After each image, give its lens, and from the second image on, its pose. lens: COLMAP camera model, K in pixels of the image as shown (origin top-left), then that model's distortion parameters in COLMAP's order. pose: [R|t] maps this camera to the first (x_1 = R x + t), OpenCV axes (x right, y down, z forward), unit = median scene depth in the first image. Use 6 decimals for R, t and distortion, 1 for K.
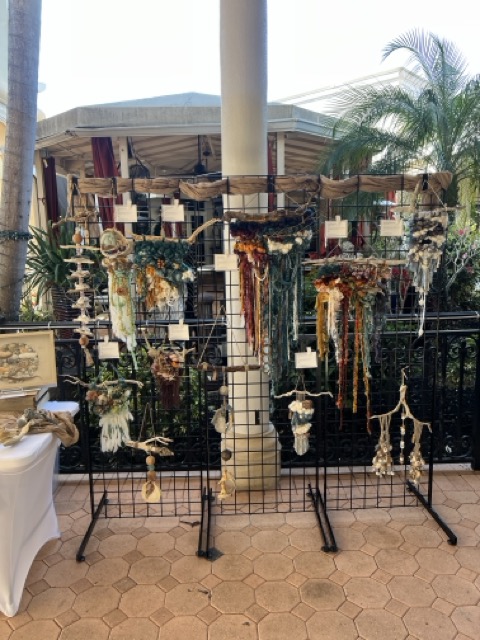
lens RADIAL K [[476.8, 0, 240.0], [0, 476.8, 320.0], [0, 0, 1]] dist [0.002754, -0.000576]
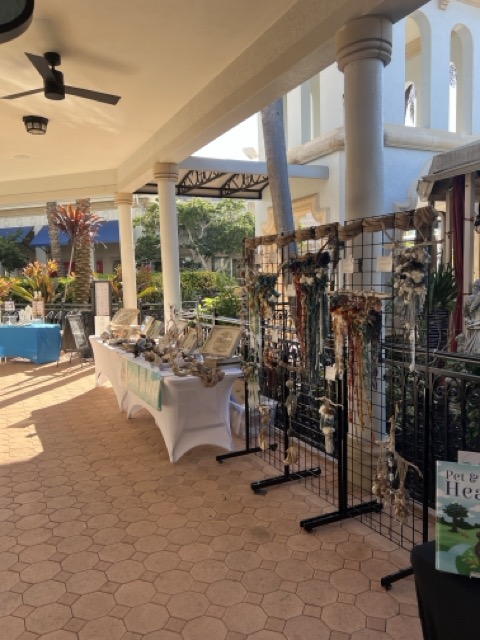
lens RADIAL K [[476.8, 0, 240.0], [0, 476.8, 320.0], [0, 0, 1]] dist [0.002754, -0.000576]
pose [[0.438060, 0.089597, -0.894470, 1.155113], [-0.137530, 0.989987, 0.031810, -0.058840], [0.888363, 0.109082, 0.445995, 0.251824]]
